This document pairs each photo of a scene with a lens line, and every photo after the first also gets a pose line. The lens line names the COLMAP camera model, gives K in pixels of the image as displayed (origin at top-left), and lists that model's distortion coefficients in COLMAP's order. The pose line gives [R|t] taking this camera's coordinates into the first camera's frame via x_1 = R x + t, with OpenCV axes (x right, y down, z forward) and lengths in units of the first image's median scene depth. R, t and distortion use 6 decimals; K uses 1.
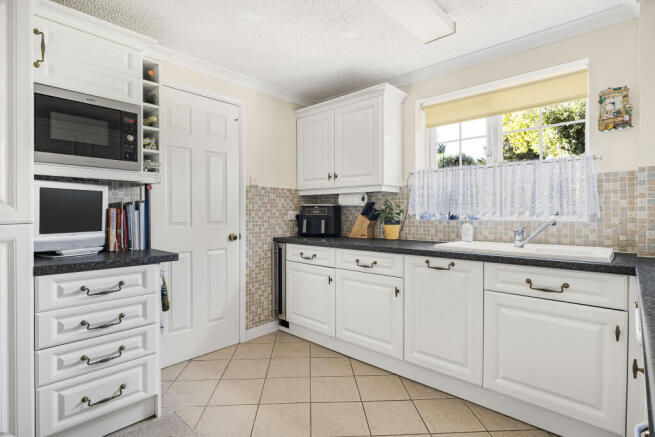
lens RADIAL K [[329.1, 0, 326.8], [0, 329.1, 215.9], [0, 0, 1]] dist [-0.000824, -0.000711]
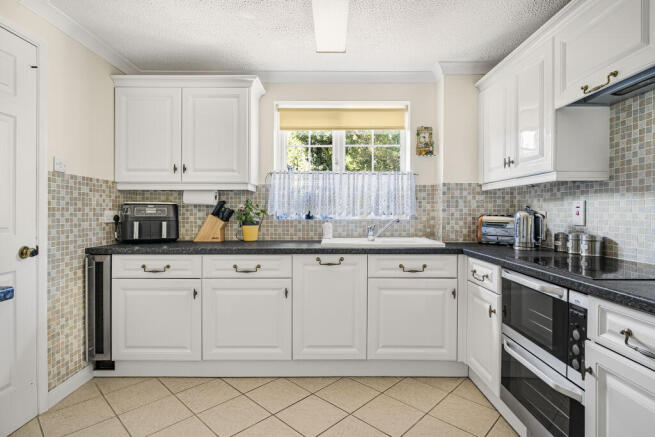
lens RADIAL K [[332.0, 0, 327.5], [0, 332.0, 218.5], [0, 0, 1]] dist [0.000017, -0.000526]
pose [[0.732785, -0.012551, 0.680345, -0.284649], [0.005757, 0.999908, 0.012246, -0.003844], [-0.680436, -0.005057, 0.732790, 0.141324]]
